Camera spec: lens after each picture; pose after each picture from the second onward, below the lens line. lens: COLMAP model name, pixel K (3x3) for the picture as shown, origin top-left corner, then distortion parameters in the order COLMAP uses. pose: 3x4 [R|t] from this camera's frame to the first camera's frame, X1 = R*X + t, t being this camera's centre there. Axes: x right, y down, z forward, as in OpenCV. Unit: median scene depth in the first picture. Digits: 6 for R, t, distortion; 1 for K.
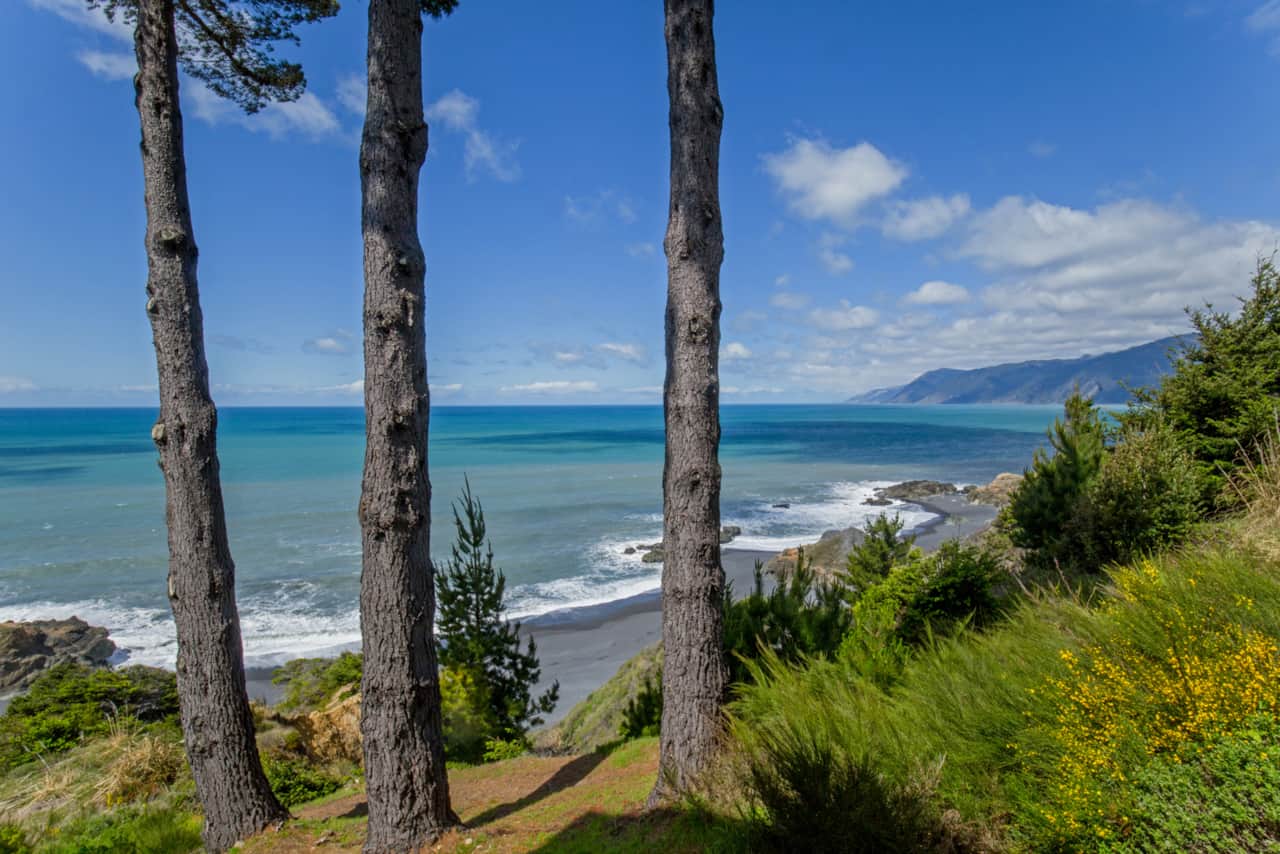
lens RADIAL K [[608.2, 0, 637.0], [0, 608.2, 419.8], [0, 0, 1]] dist [-0.028311, -0.000277]
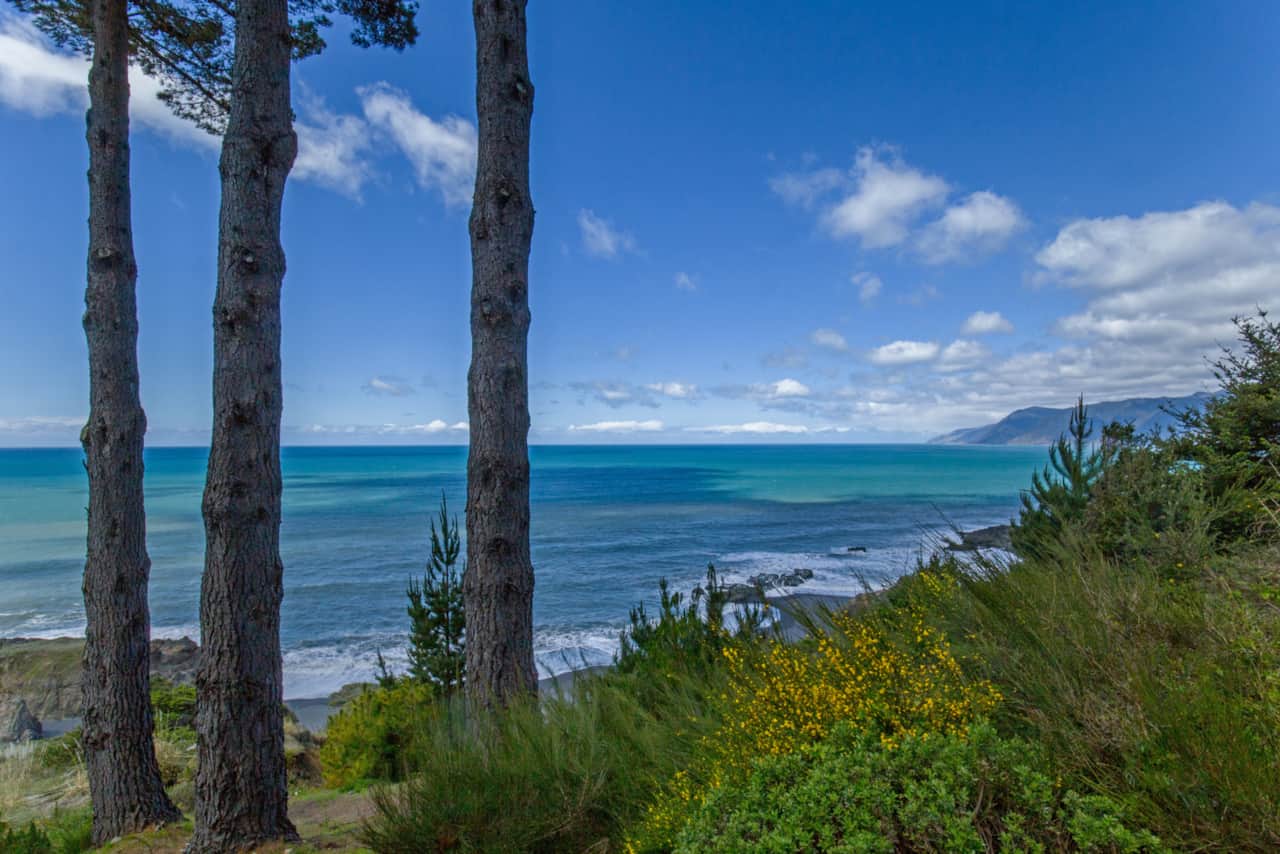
lens RADIAL K [[597.1, 0, 640.0], [0, 597.1, 427.0], [0, 0, 1]] dist [-0.018386, 0.000977]
pose [[0.992608, 0.001153, -0.121355, 0.393160], [-0.007994, 0.998404, -0.055906, 0.074049], [0.121097, 0.056463, 0.991033, 0.095915]]
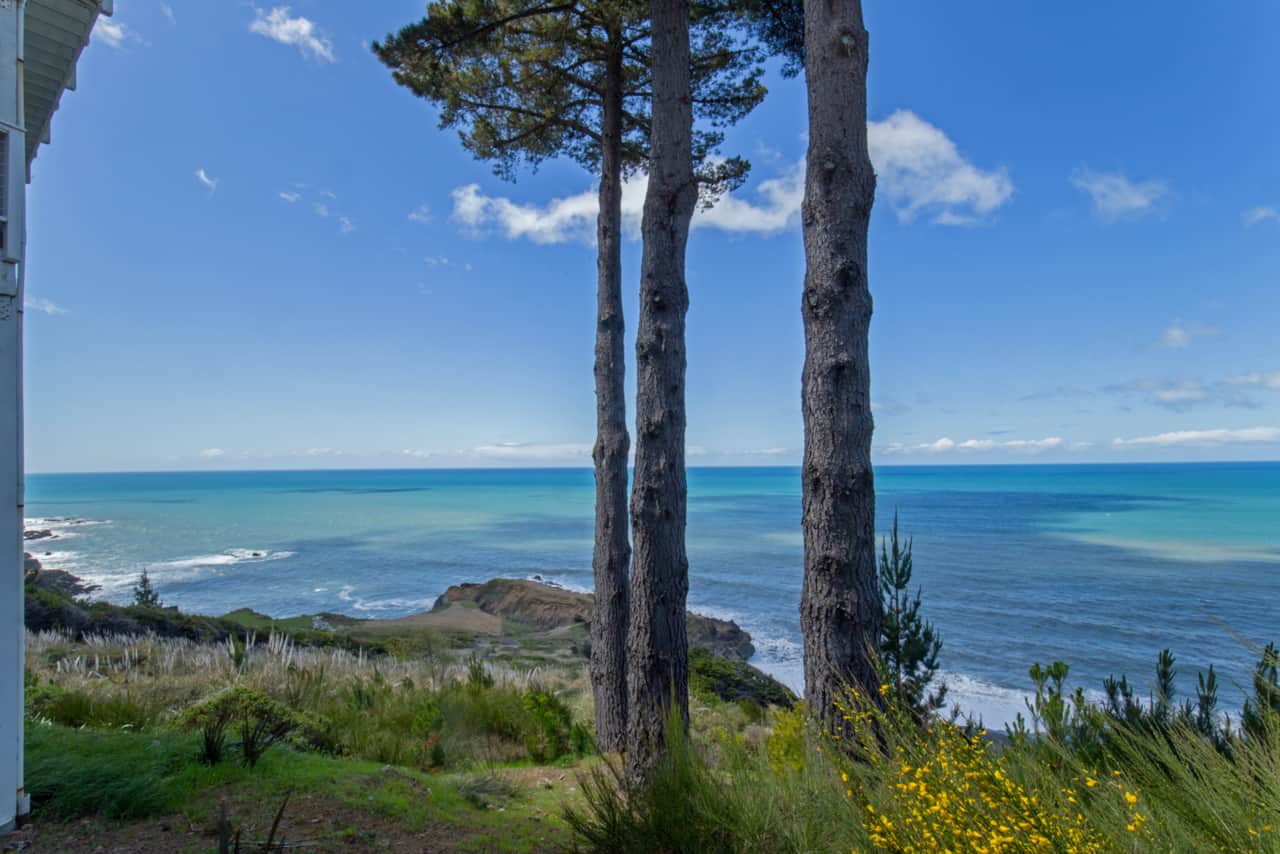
lens RADIAL K [[599.1, 0, 637.5], [0, 599.1, 452.1], [0, 0, 1]] dist [-0.031001, -0.000432]
pose [[0.595925, -0.012183, -0.802948, 0.547409], [-0.023864, 0.999175, -0.032872, 0.085246], [0.802686, 0.038751, 0.595142, 0.268302]]
